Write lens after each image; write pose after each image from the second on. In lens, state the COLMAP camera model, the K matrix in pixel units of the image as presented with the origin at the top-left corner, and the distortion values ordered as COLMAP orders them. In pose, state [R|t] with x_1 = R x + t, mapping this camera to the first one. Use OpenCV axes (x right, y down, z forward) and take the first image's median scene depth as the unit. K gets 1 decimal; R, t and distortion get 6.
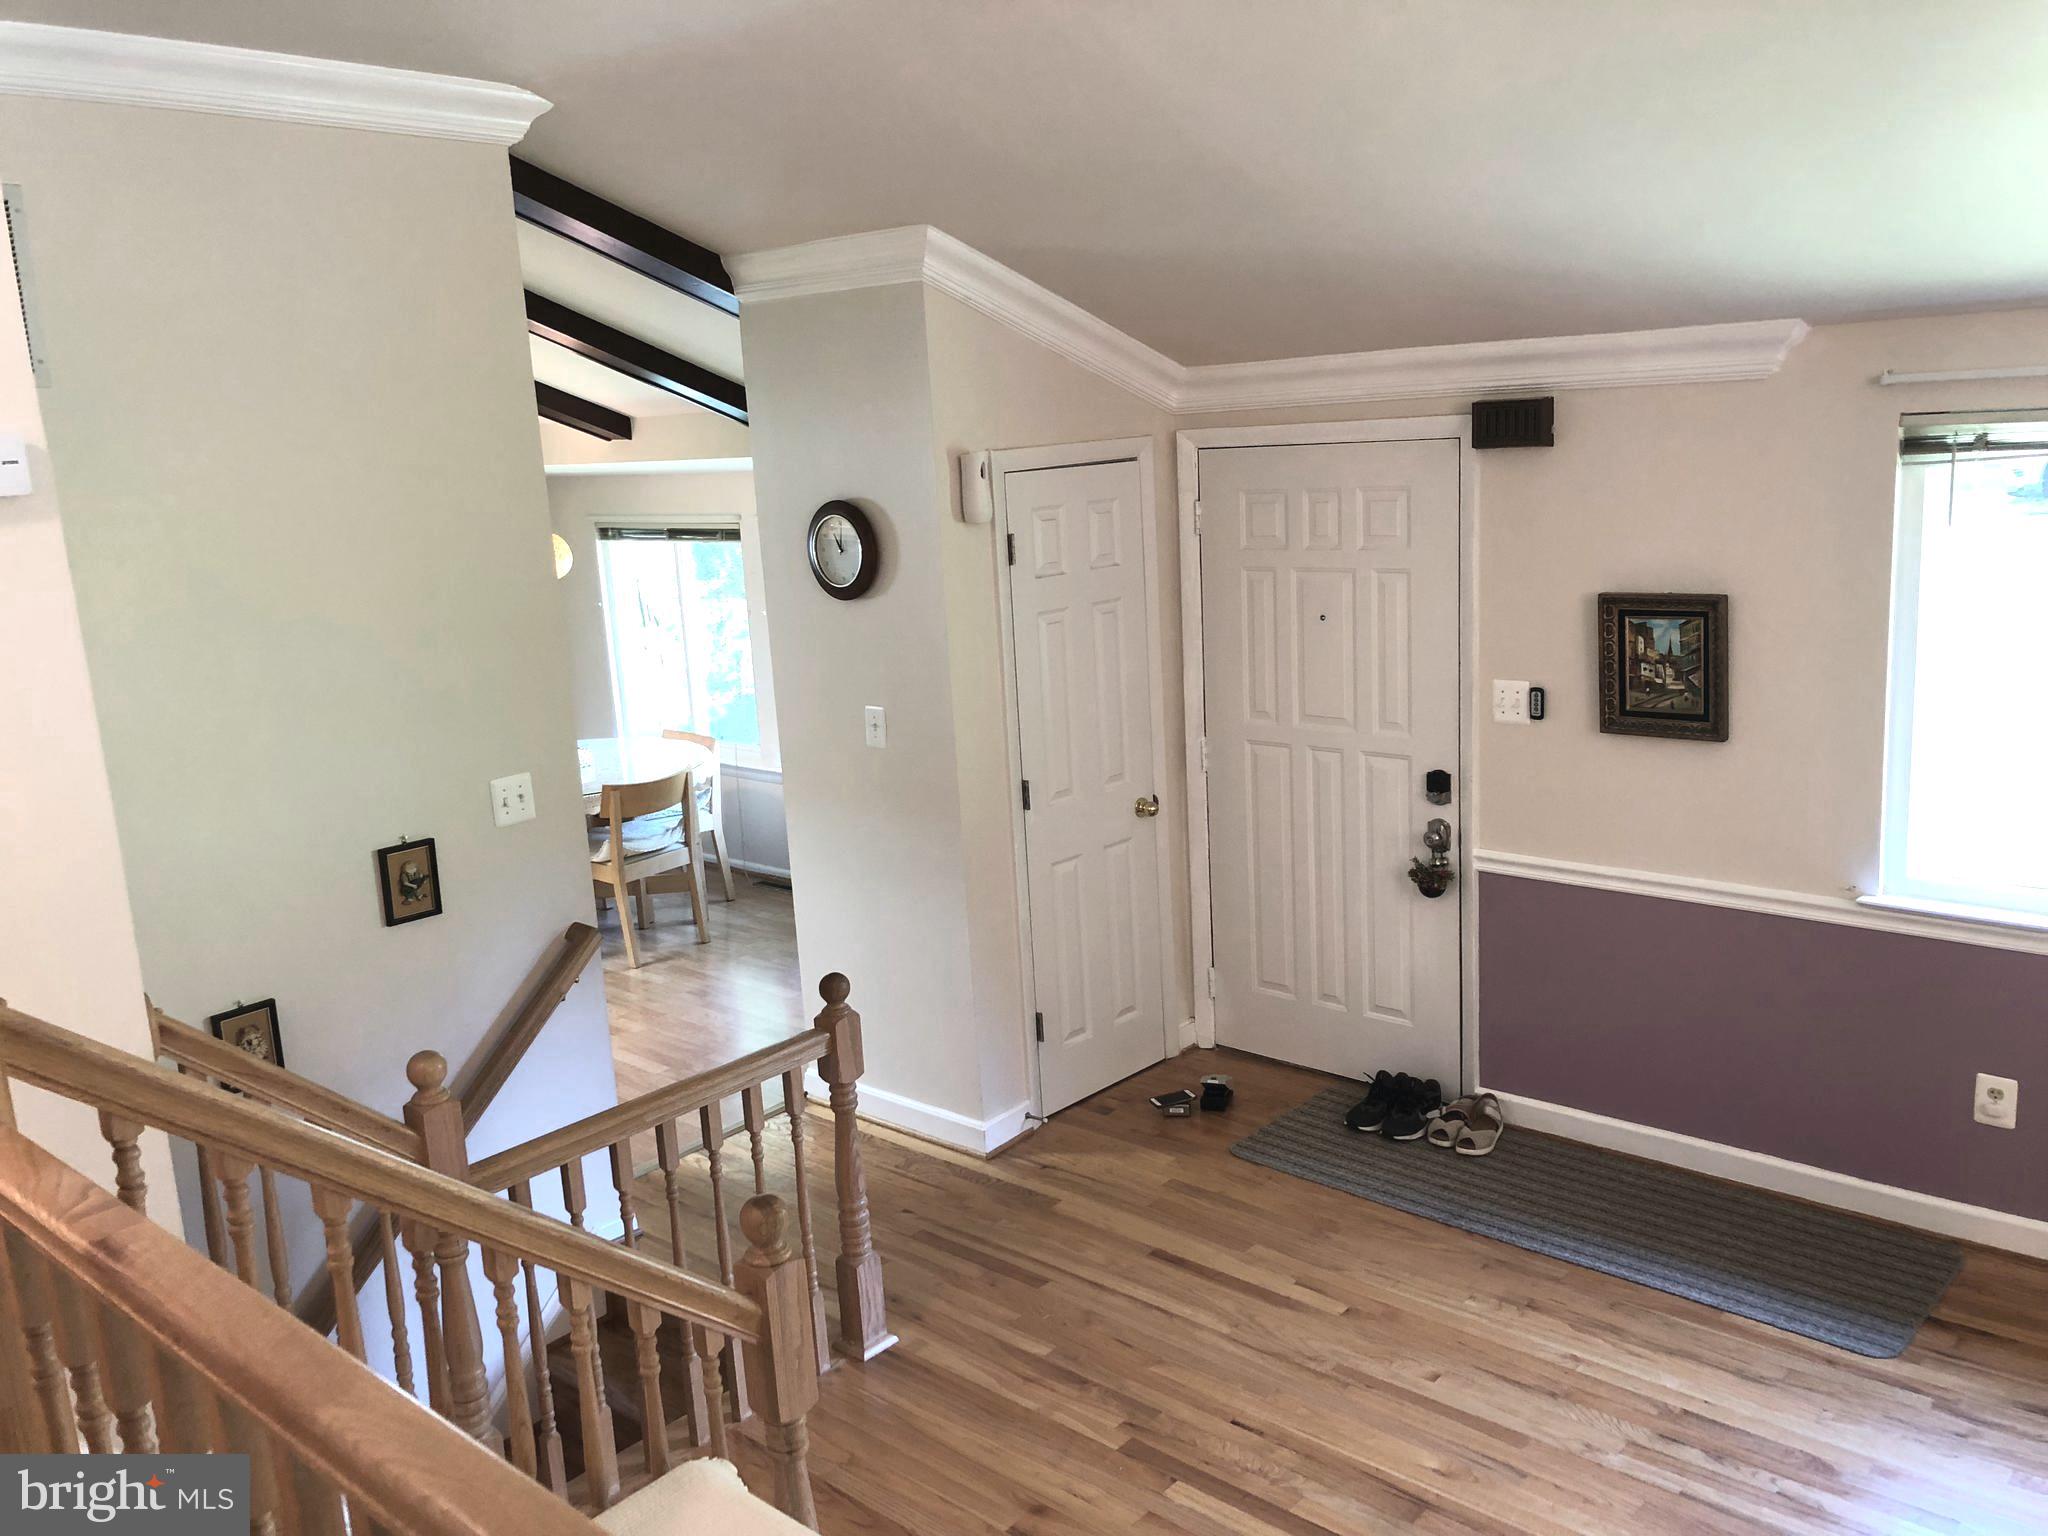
lens RADIAL K [[1669.3, 0, 1023.4], [0, 1669.3, 759.7], [0, 0, 1]] dist [0.006292, 0.007093]
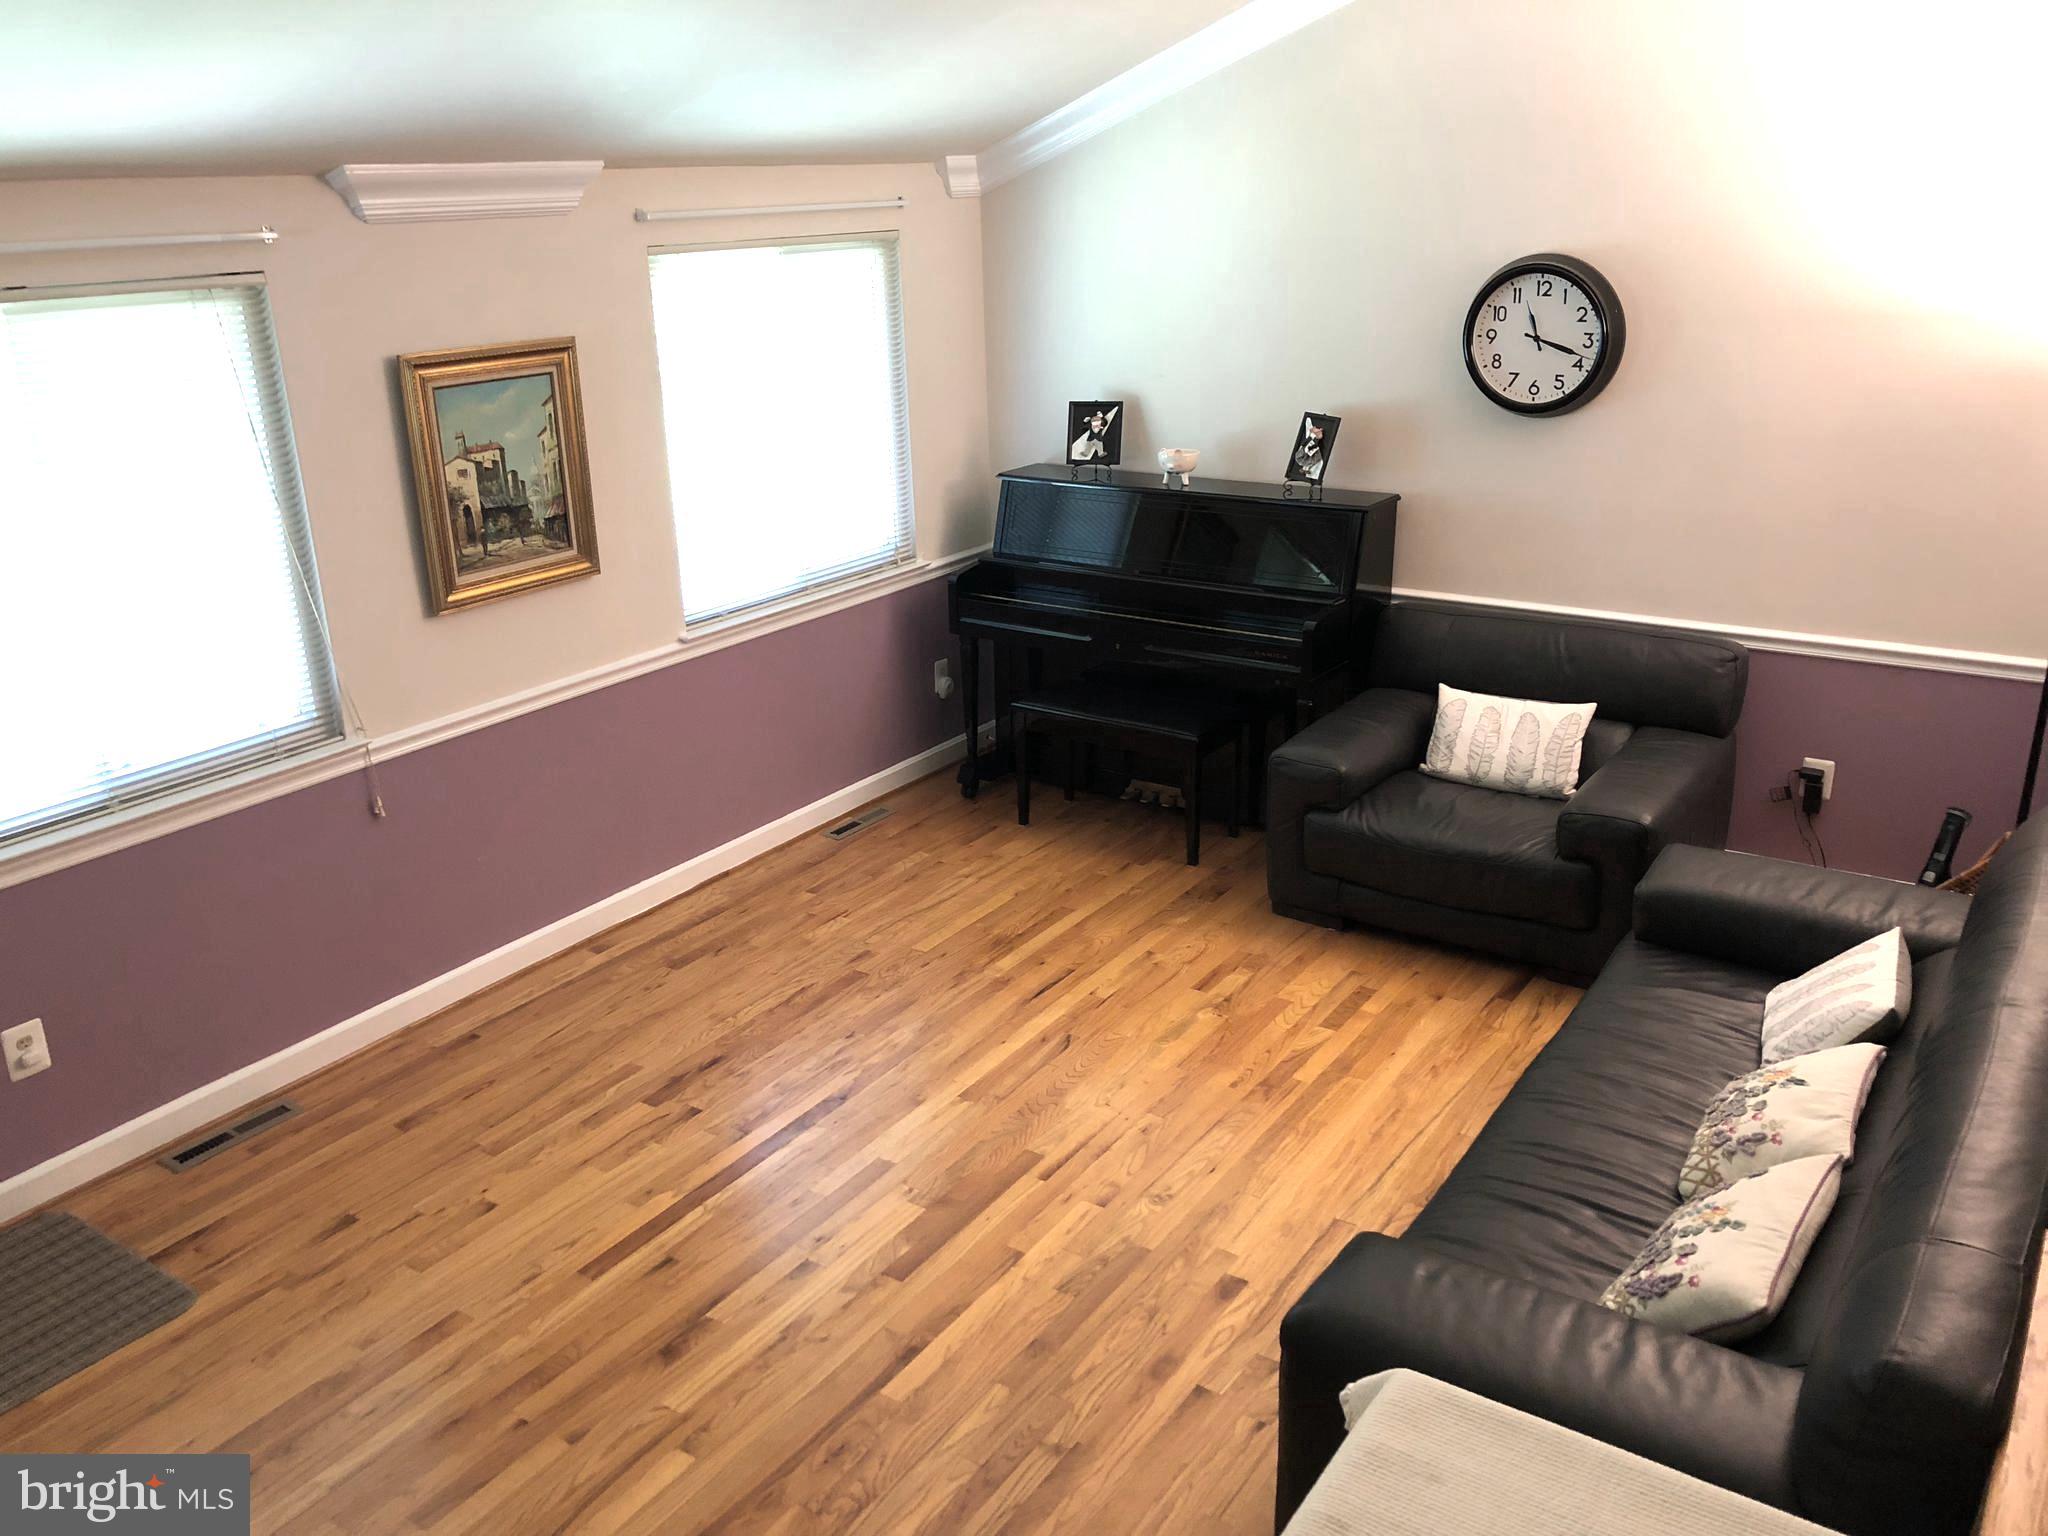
lens RADIAL K [[1673.9, 0, 1017.2], [0, 1673.9, 760.4], [0, 0, 1]] dist [0.054510, -0.079344]
pose [[-0.129937, -0.266036, 0.955166, -0.334660], [0.236616, 0.927180, 0.290430, -0.085304], [-0.962875, 0.263745, -0.057527, 0.456084]]
